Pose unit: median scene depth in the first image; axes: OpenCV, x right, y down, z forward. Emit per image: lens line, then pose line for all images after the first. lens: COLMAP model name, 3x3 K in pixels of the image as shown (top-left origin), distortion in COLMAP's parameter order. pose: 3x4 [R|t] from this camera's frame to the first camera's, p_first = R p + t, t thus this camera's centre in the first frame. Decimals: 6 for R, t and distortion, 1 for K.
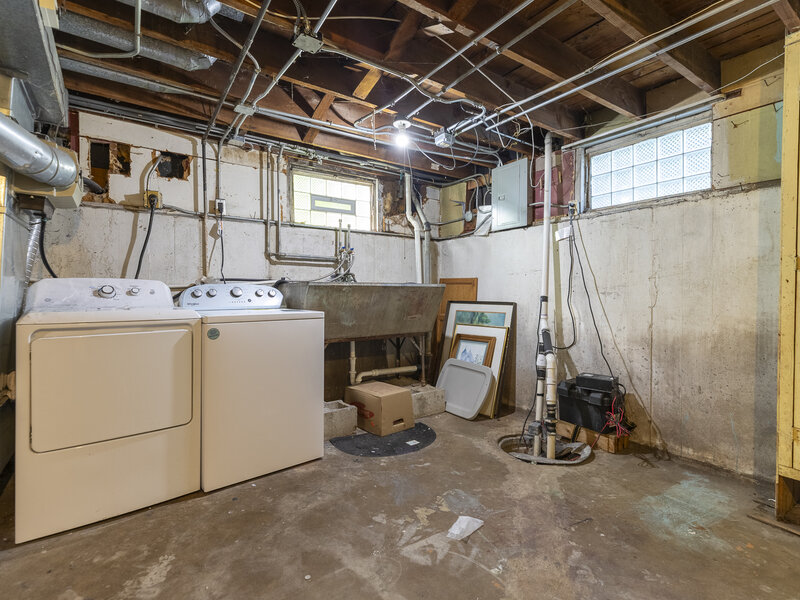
lens RADIAL K [[401.2, 0, 400.5], [0, 401.2, 295.1], [0, 0, 1]] dist [0.025647, -0.009636]
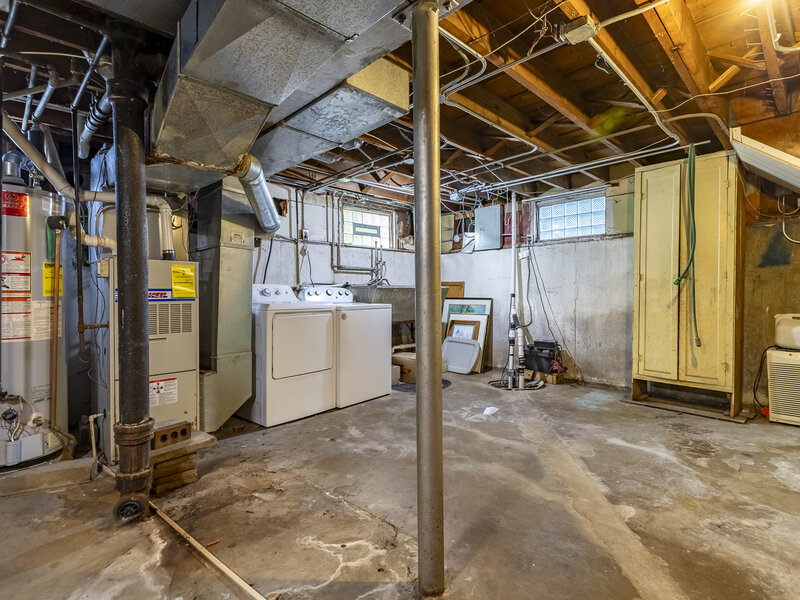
lens RADIAL K [[401.2, 0, 400.5], [0, 401.2, 295.1], [0, 0, 1]] dist [0.025647, -0.009636]
pose [[0.986771, -0.006286, 0.161997, -0.343707], [0.006005, 0.999980, 0.002221, 0.001531], [-0.162008, -0.001219, 0.986789, -0.503837]]
